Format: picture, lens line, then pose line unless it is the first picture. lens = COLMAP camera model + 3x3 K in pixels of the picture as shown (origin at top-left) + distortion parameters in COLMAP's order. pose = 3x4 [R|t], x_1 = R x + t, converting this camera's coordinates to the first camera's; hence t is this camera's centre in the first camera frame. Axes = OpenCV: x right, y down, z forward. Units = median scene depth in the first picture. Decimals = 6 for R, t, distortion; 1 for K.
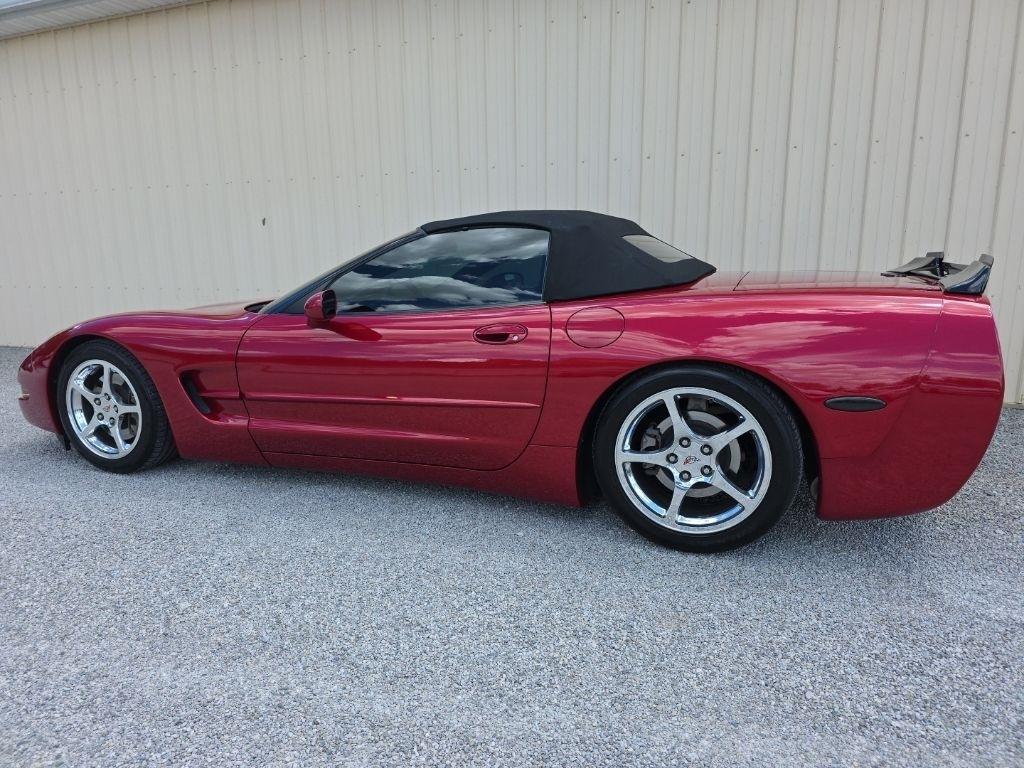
lens RADIAL K [[695.3, 0, 509.9], [0, 695.3, 386.1], [0, 0, 1]] dist [0.021622, -0.025322]
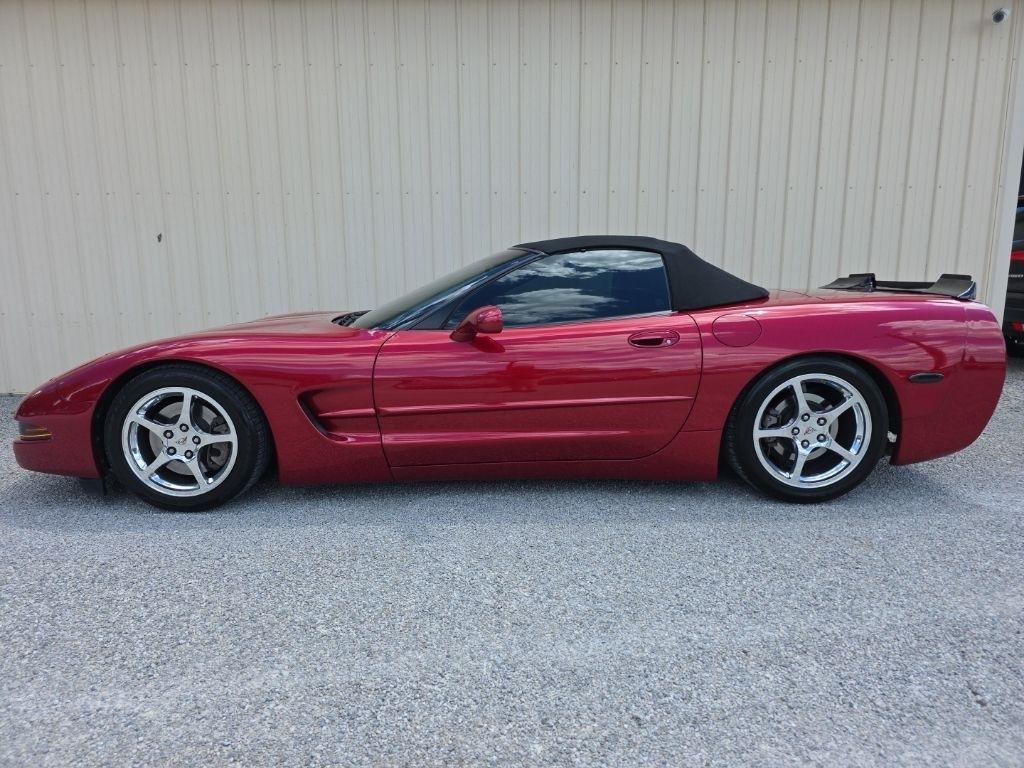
lens RADIAL K [[695.3, 0, 507.1], [0, 695.3, 384.6], [0, 0, 1]] dist [0.021622, -0.025322]
pose [[0.925055, -0.053571, 0.376037, -0.522002], [0.067509, 0.997431, -0.023976, 0.009685], [-0.373787, 0.047565, 0.926294, 0.003585]]
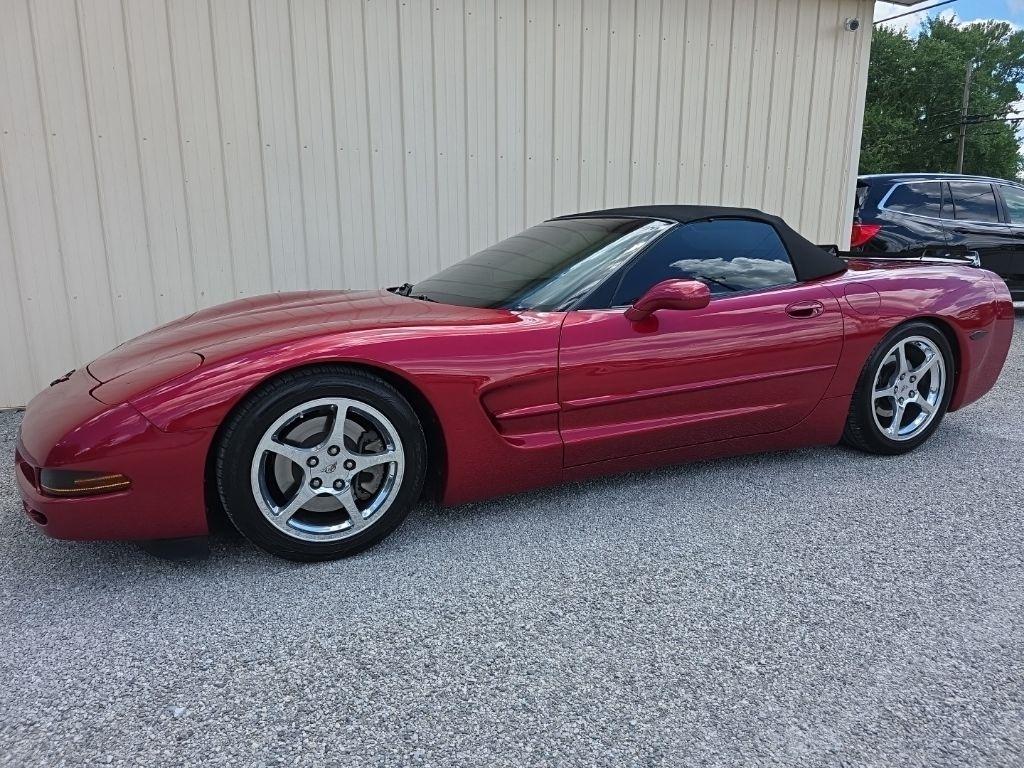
lens RADIAL K [[695.3, 0, 495.5], [0, 695.3, 389.2], [0, 0, 1]] dist [0.021622, -0.025322]
pose [[0.702792, -0.136956, 0.698088, -0.924439], [0.135652, 0.989088, 0.057480, -0.060777], [-0.698342, 0.054300, 0.713701, 0.398141]]
